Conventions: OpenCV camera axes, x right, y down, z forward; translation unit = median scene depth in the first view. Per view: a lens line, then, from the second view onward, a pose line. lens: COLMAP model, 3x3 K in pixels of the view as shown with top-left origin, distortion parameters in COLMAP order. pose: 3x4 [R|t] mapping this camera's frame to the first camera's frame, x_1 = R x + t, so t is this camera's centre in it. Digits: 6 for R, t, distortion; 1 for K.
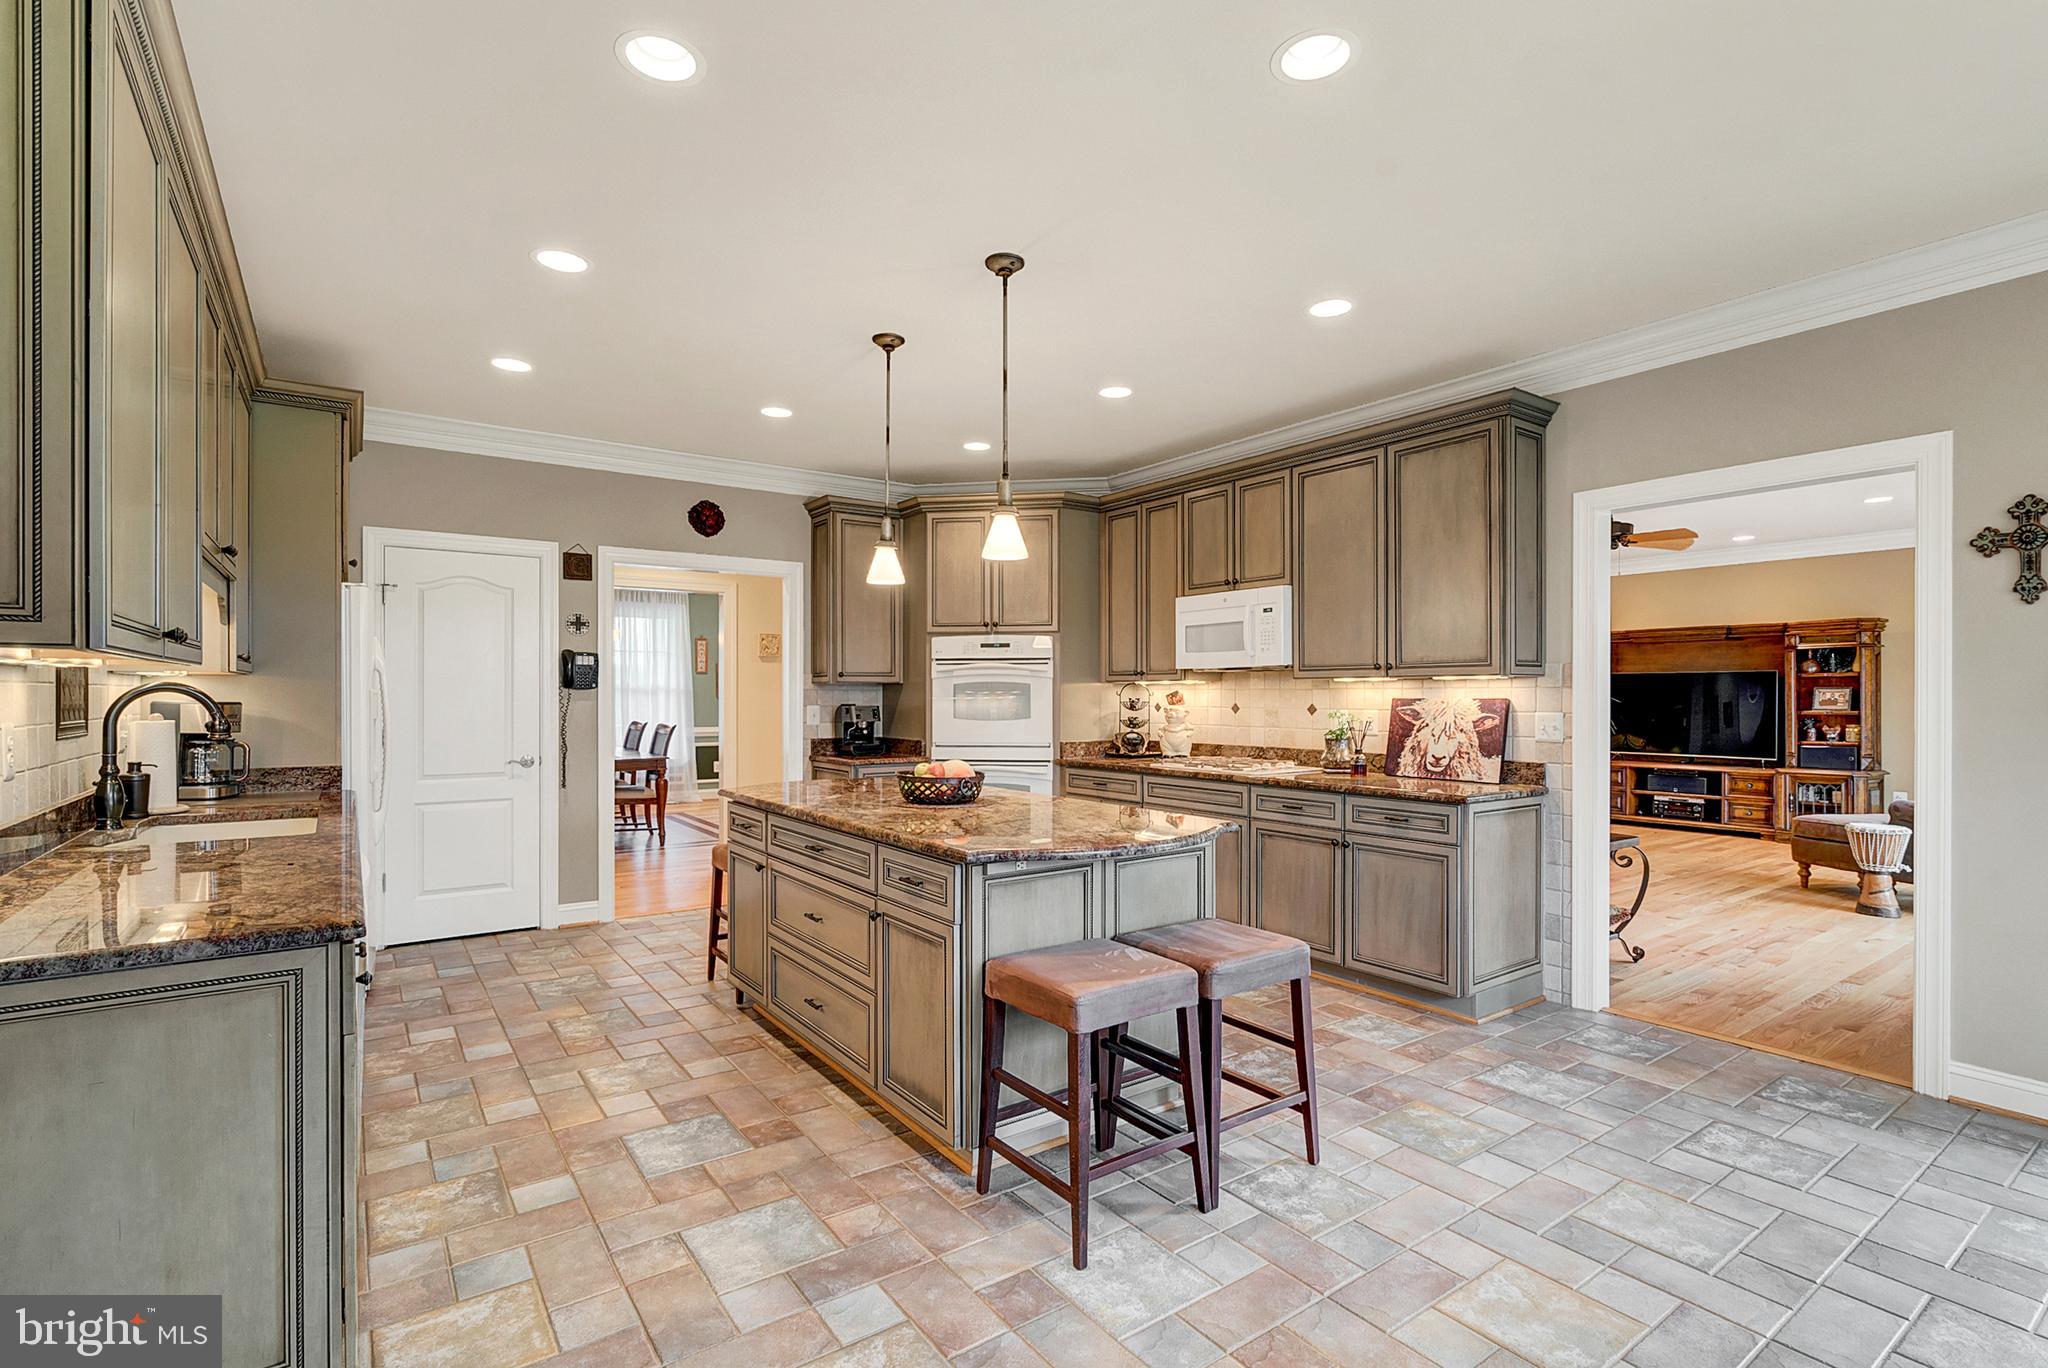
lens RADIAL K [[960.8, 0, 1032.7], [0, 960.8, 694.2], [0, 0, 1]] dist [-0.004780, 0.000767]
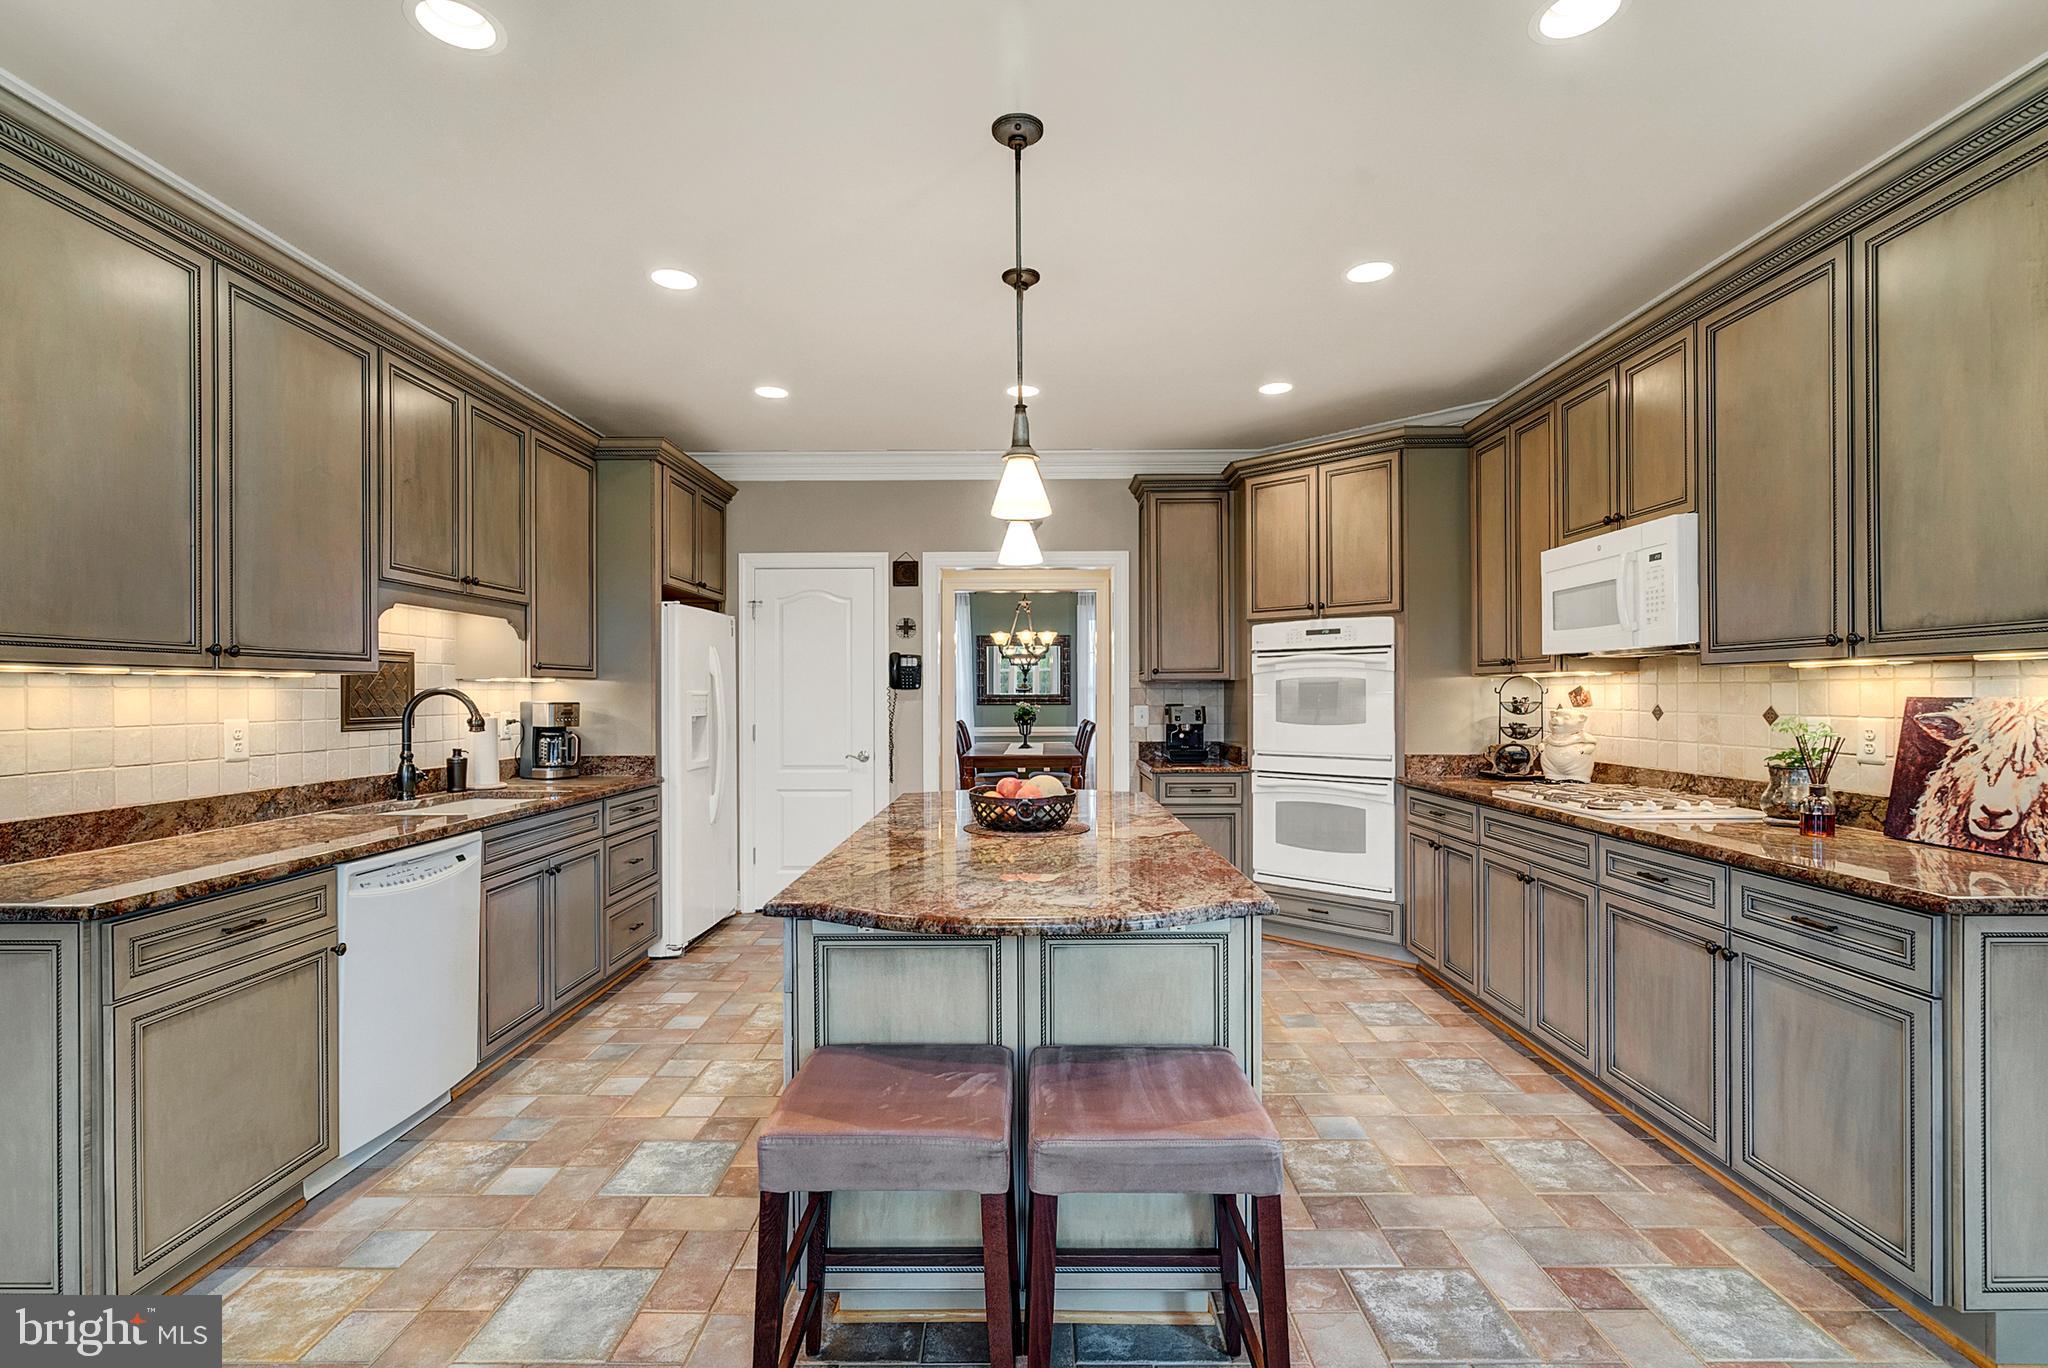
lens RADIAL K [[946.5, 0, 1019.6], [0, 946.5, 691.5], [0, 0, 1]] dist [-0.009476, 0.007453]
pose [[0.808721, -0.005198, -0.588169, 0.283616], [0.004719, 0.999986, -0.002349, -0.000054], [0.588173, -0.000876, 0.808734, 0.268638]]
